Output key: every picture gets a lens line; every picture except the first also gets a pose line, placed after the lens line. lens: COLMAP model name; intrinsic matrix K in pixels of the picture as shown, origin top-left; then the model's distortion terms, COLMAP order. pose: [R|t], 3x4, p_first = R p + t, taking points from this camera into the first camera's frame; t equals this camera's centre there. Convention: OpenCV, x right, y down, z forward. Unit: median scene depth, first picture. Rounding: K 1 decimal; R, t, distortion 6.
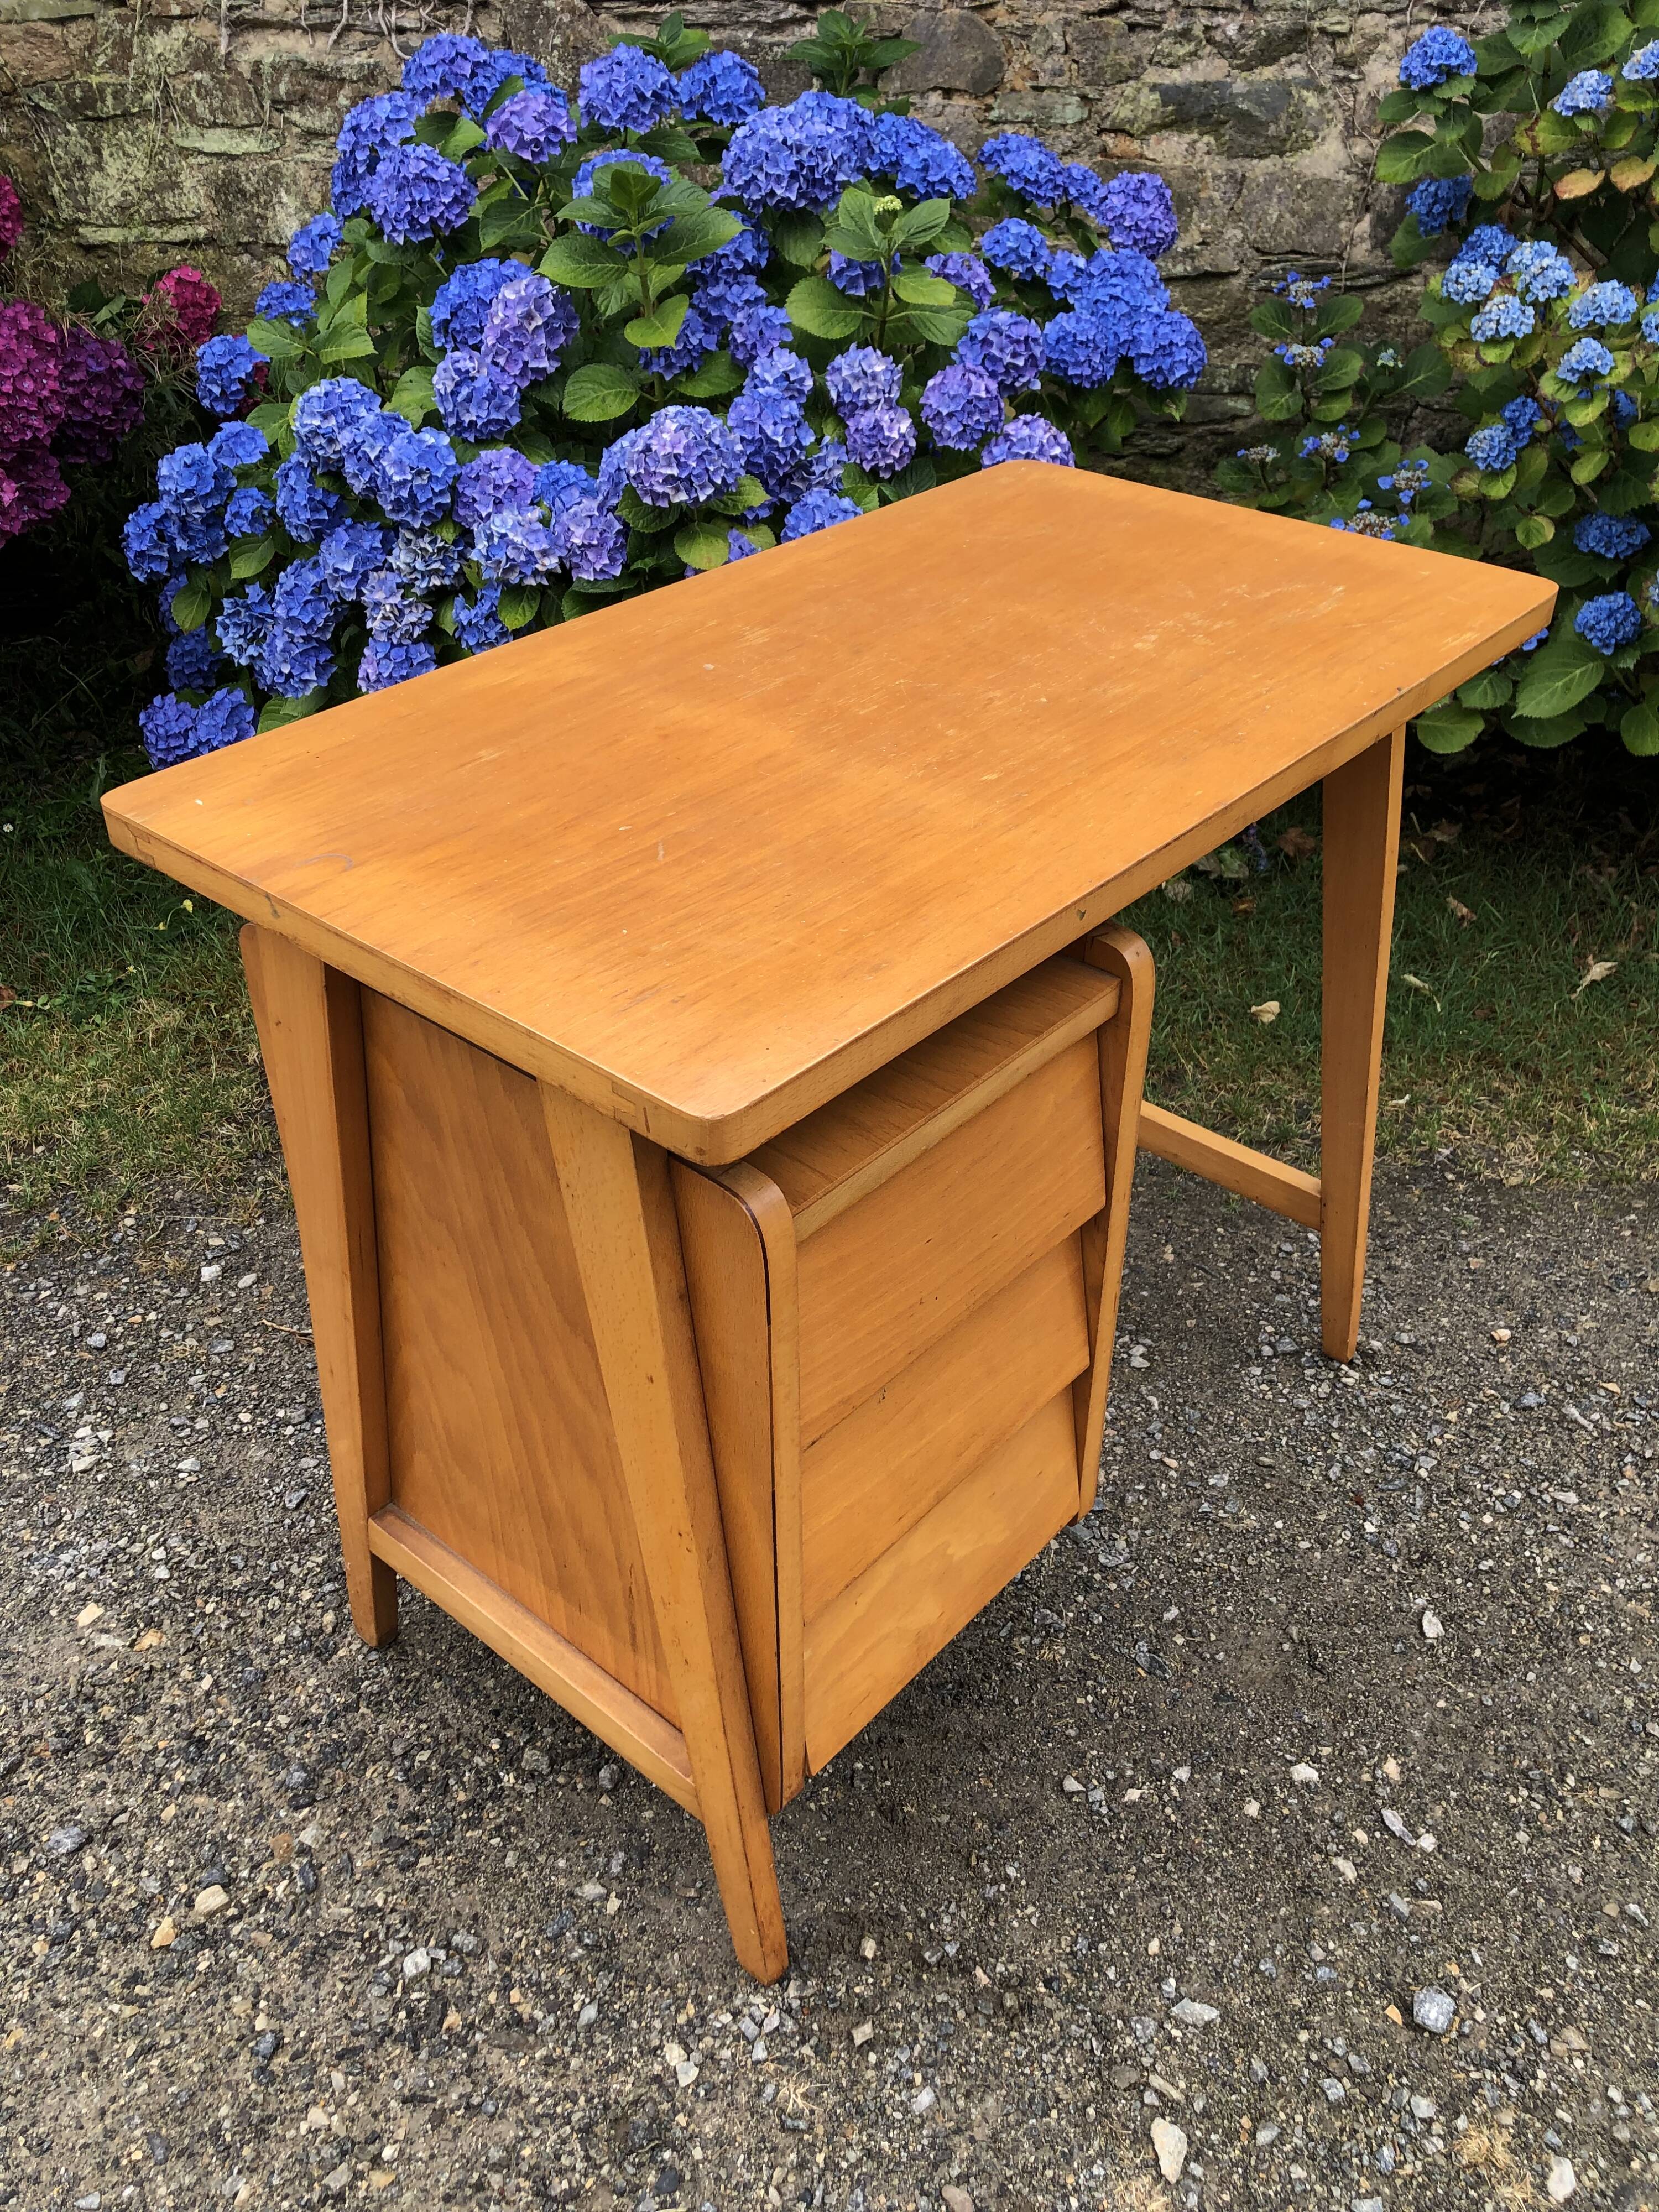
lens RADIAL K [[1834.6, 0, 840.6], [0, 1834.6, 1101.0], [0, 0, 1]] dist [0.005274, 0.018917]
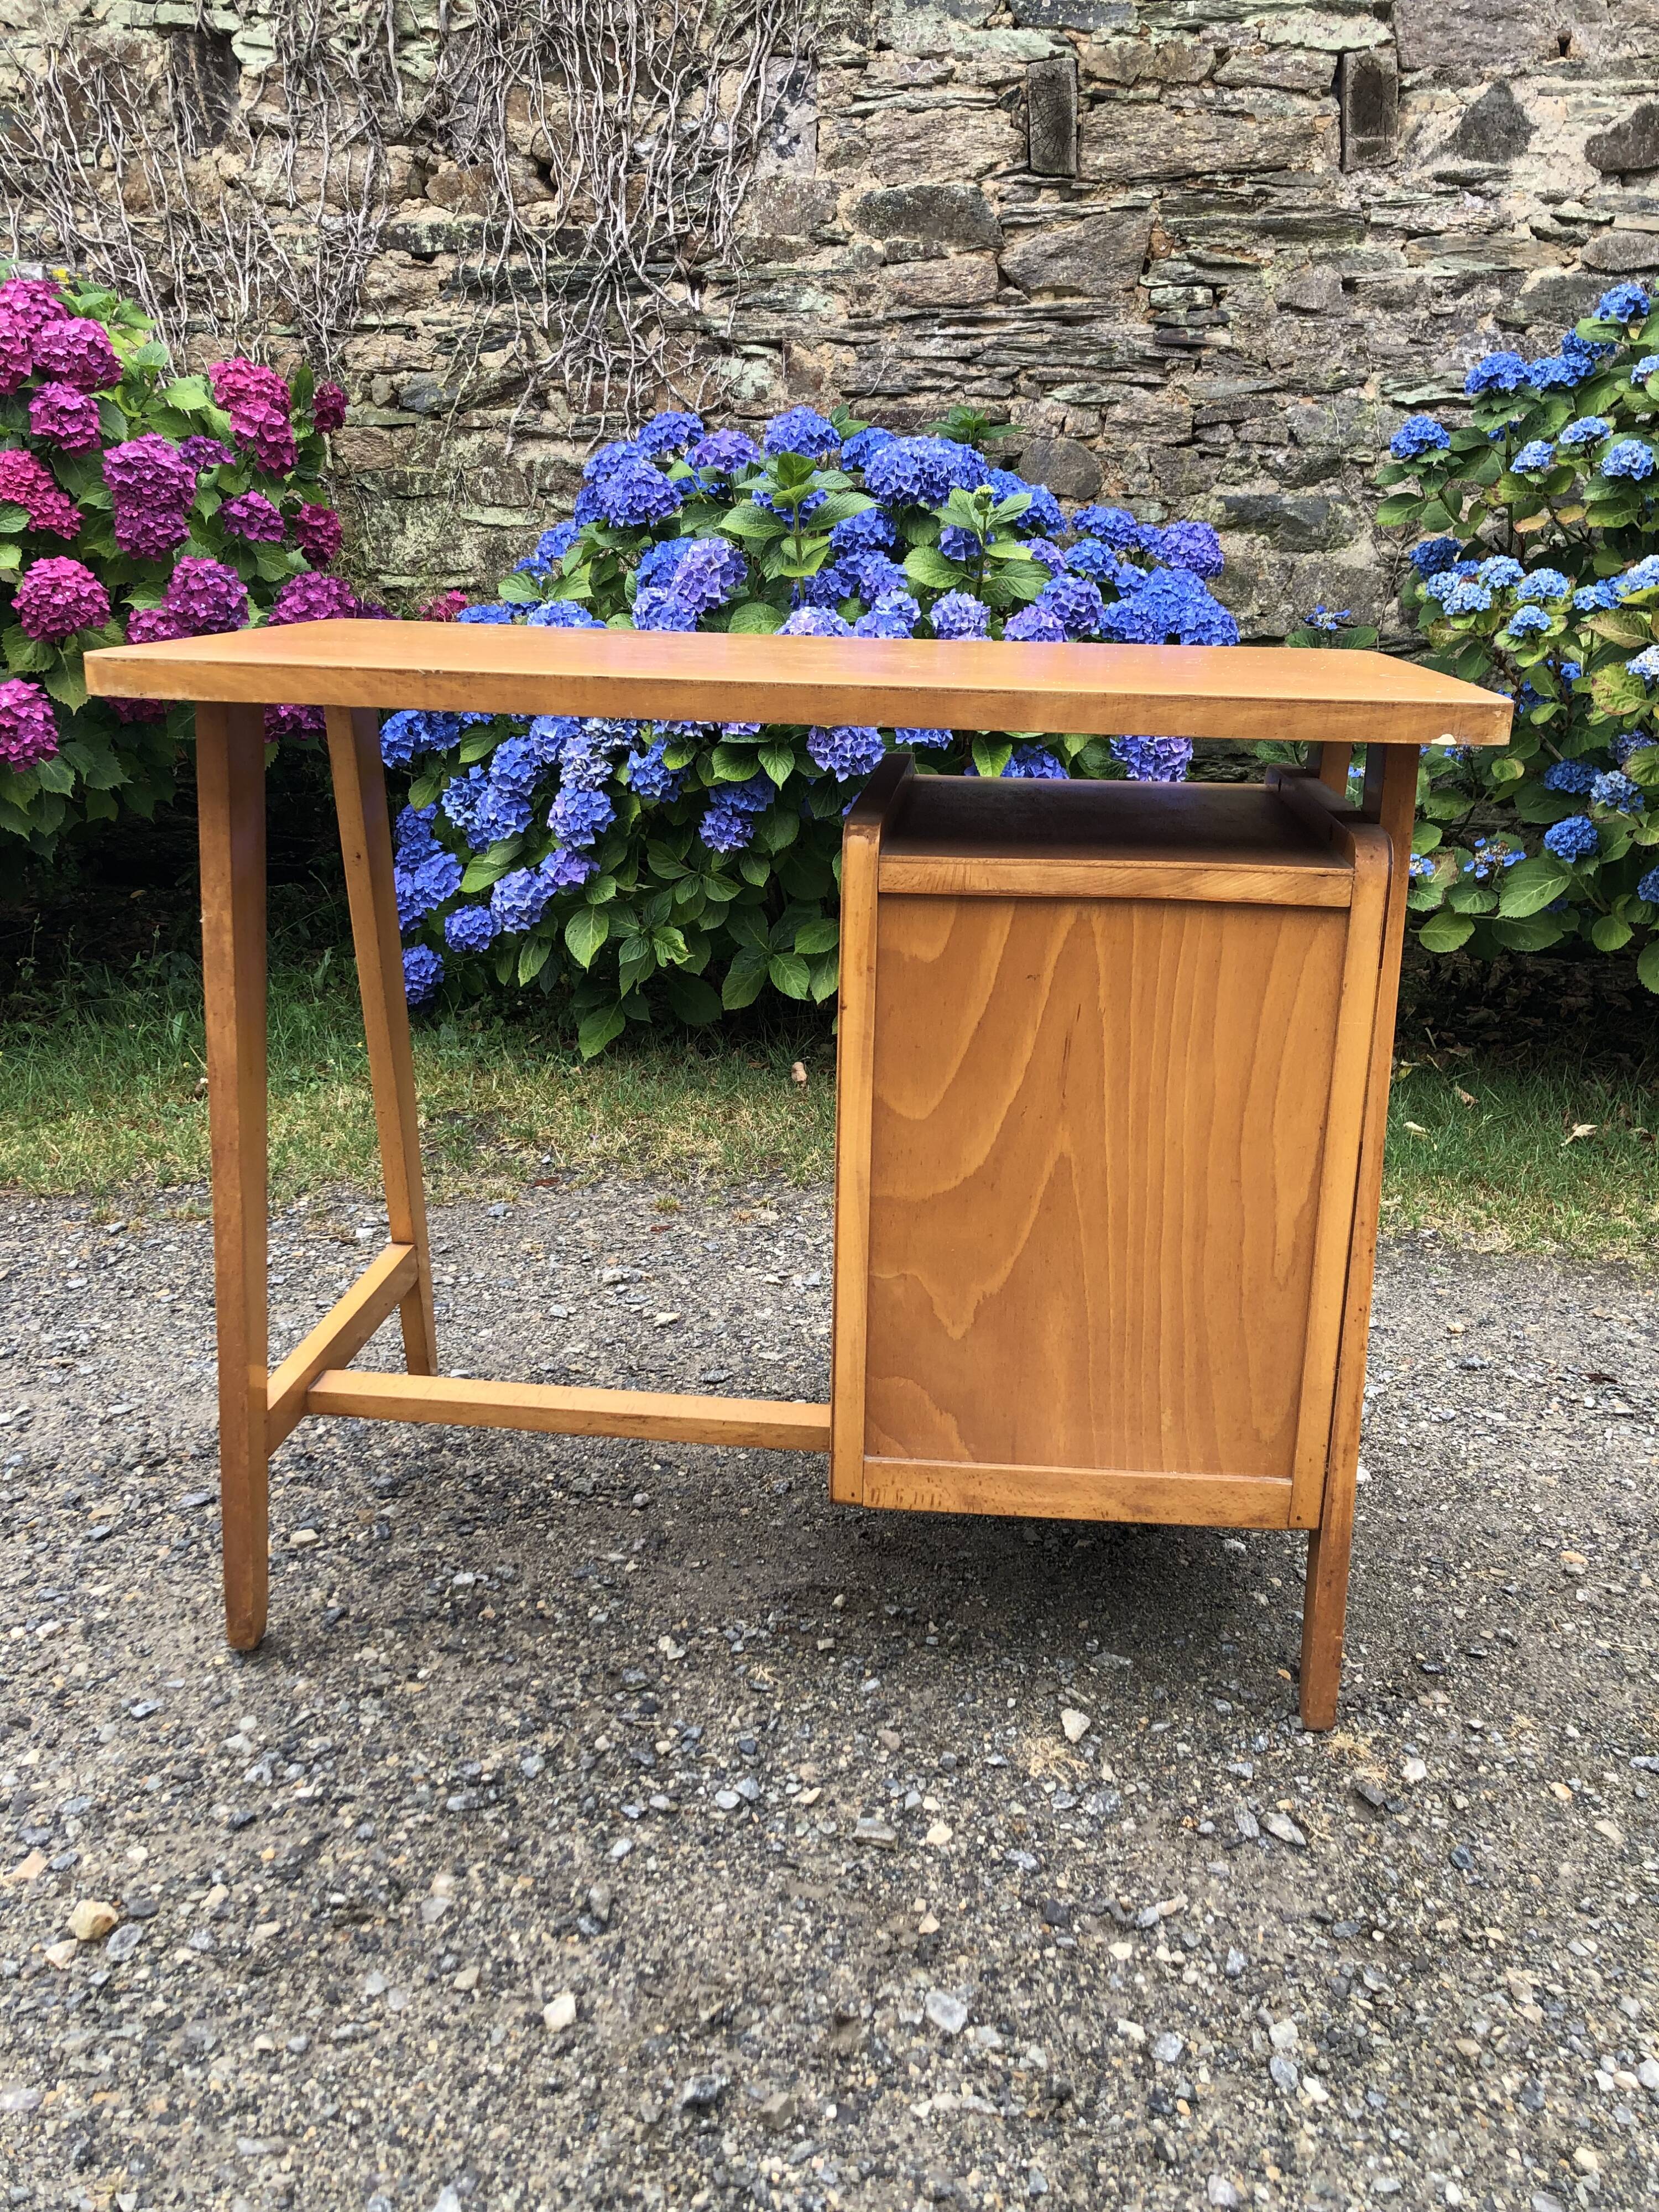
lens RADIAL K [[1834.6, 0, 854.0], [0, 1834.6, 1091.8], [0, 0, 1]] dist [0.005274, 0.018917]
pose [[0.994813, 0.057194, -0.084115, 0.078695], [-0.079488, 0.953101, -0.292028, 0.369905], [0.063468, 0.297199, 0.952704, -0.164798]]
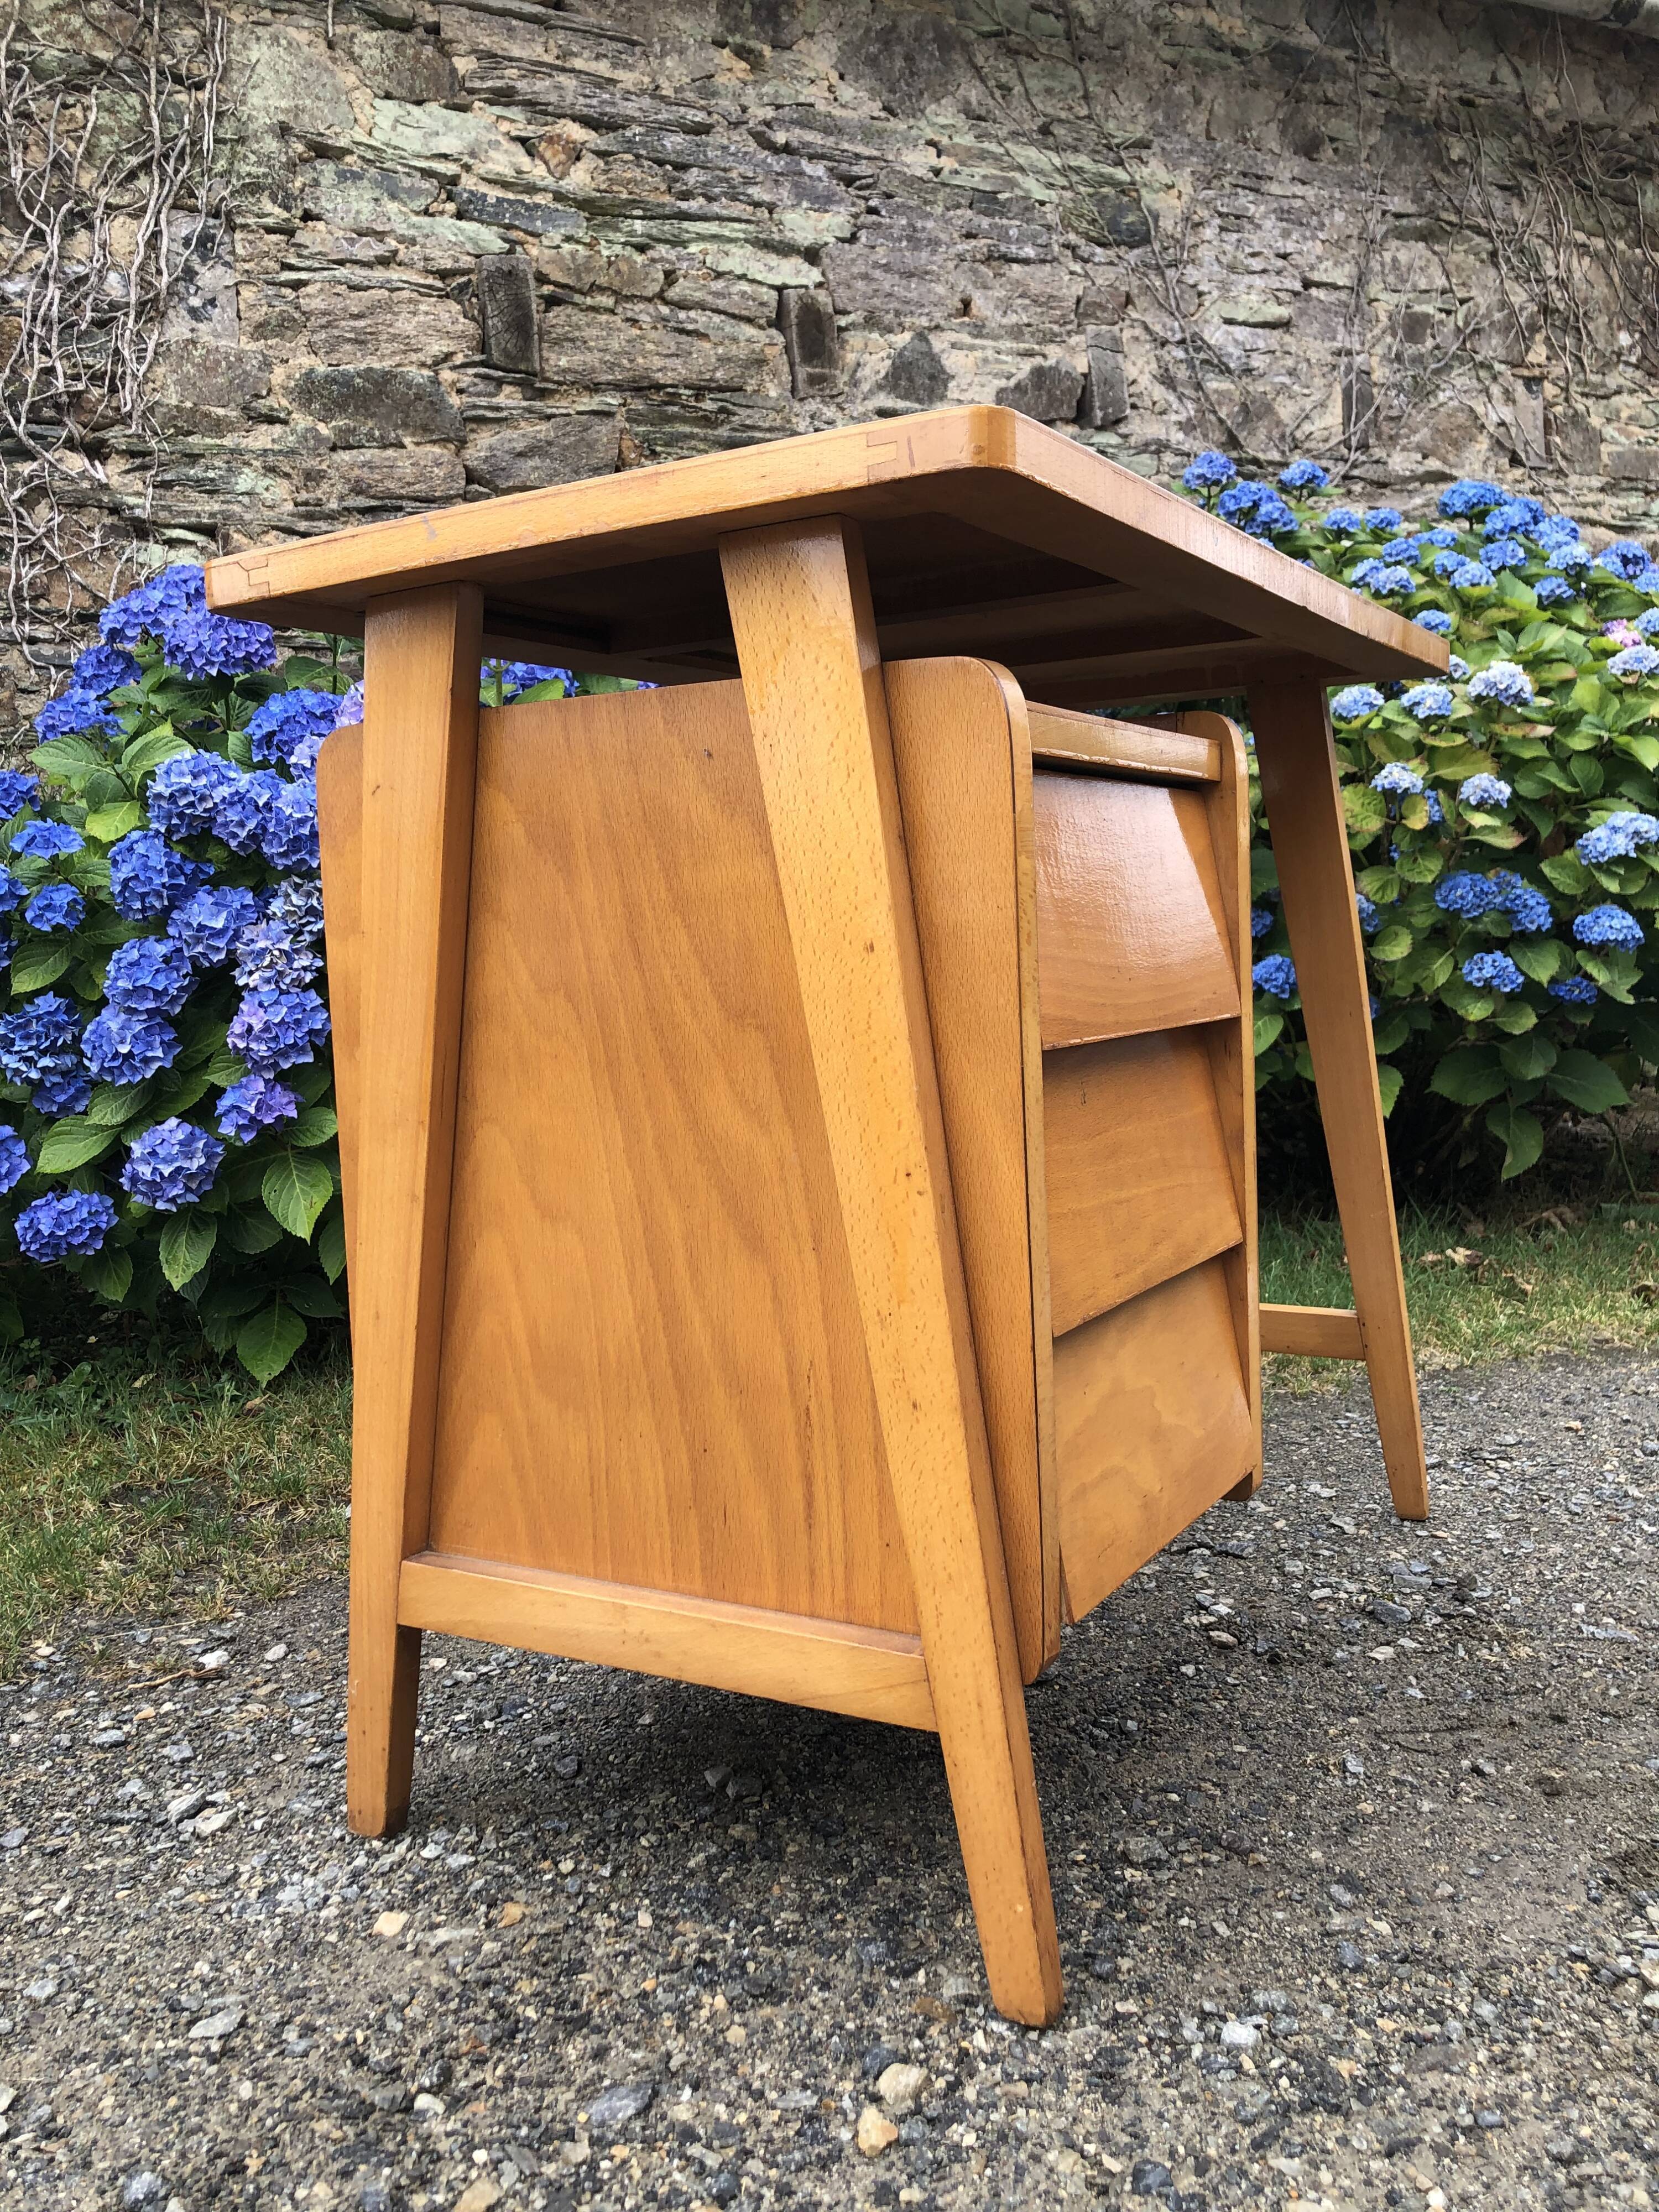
lens RADIAL K [[1834.6, 0, 842.7], [0, 1834.6, 1086.5], [0, 0, 1]] dist [0.005274, 0.018917]
pose [[0.893764, -0.057617, 0.444820, -0.485536], [0.269399, 0.861869, -0.429658, 0.312873], [-0.358621, 0.503847, 0.785830, 0.248397]]
